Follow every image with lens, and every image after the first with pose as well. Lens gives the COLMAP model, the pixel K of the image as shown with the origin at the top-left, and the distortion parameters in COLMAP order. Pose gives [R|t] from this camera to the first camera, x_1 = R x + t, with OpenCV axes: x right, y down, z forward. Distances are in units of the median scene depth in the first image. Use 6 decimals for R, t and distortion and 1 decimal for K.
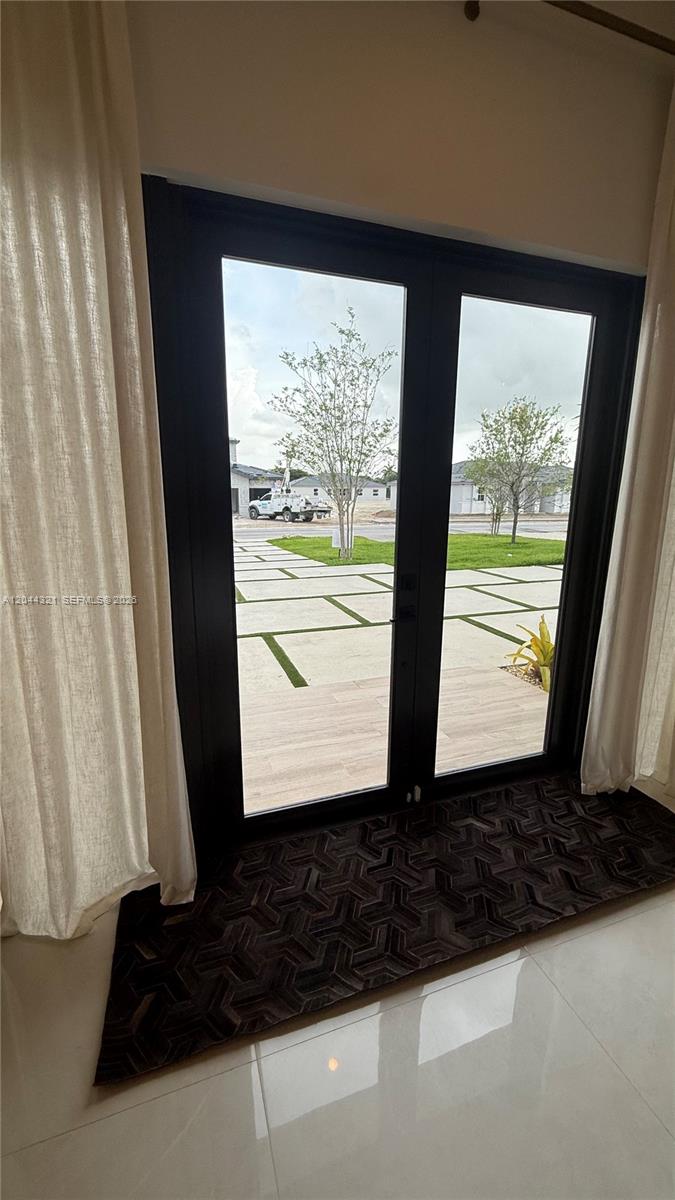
lens RADIAL K [[480.4, 0, 336.3], [0, 480.4, 594.3], [0, 0, 1]] dist [0.001226, 0.000472]
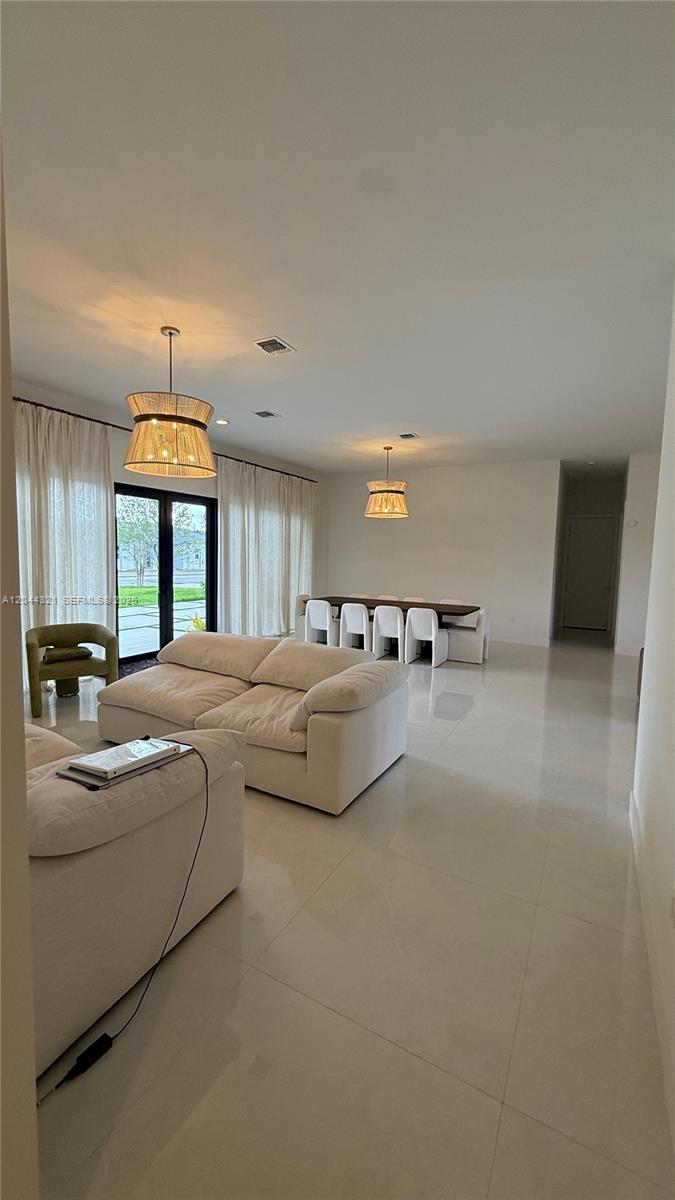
lens RADIAL K [[480.4, 0, 334.2], [0, 480.4, 594.3], [0, 0, 1]] dist [0.001226, 0.000472]
pose [[0.745961, -0.048586, 0.664215, -1.063015], [0.127248, 0.989359, -0.070539, 0.406958], [-0.653720, 0.137139, 0.744206, -2.016173]]
